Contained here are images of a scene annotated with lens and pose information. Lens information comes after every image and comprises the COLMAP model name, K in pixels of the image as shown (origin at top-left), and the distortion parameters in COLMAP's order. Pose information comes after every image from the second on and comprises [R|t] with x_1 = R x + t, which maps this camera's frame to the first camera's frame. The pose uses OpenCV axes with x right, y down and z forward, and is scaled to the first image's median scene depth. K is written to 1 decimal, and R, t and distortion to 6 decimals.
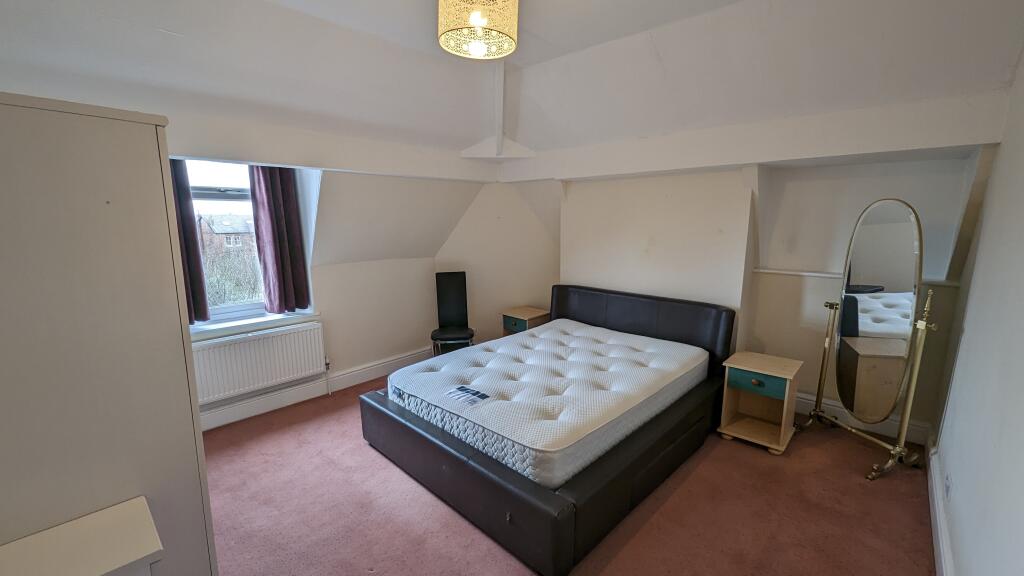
lens RADIAL K [[435.5, 0, 467.0], [0, 435.5, 290.4], [0, 0, 1]] dist [-0.001062, -0.000075]
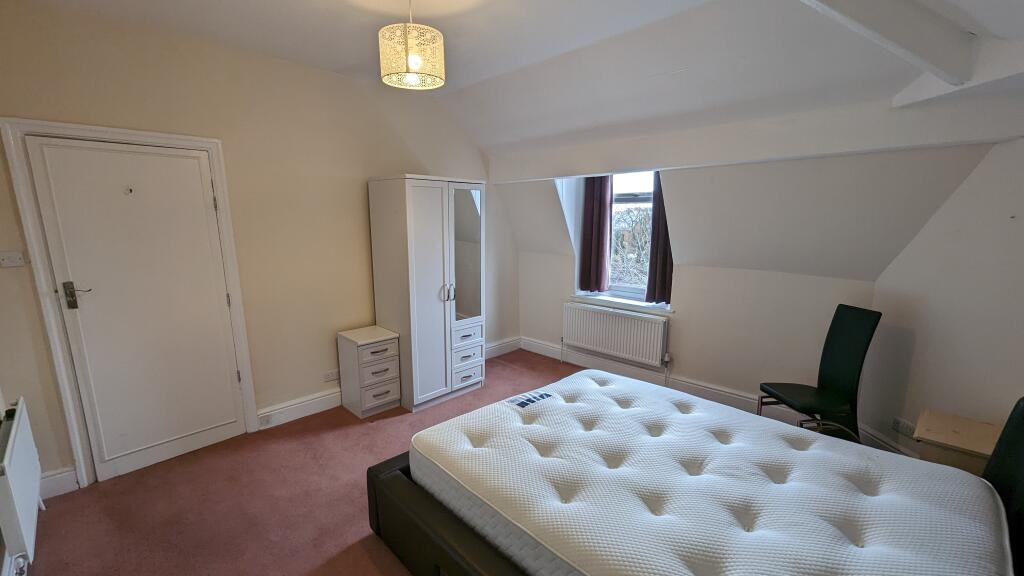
lens RADIAL K [[390.6, 0, 502.8], [0, 390.6, 290.6], [0, 0, 1]] dist [-0.000327, -0.000080]
pose [[0.031663, 0.188855, -0.981494, 0.566237], [-0.156680, 0.970784, 0.181739, -0.104366], [0.987142, 0.148026, 0.060327, 0.579095]]
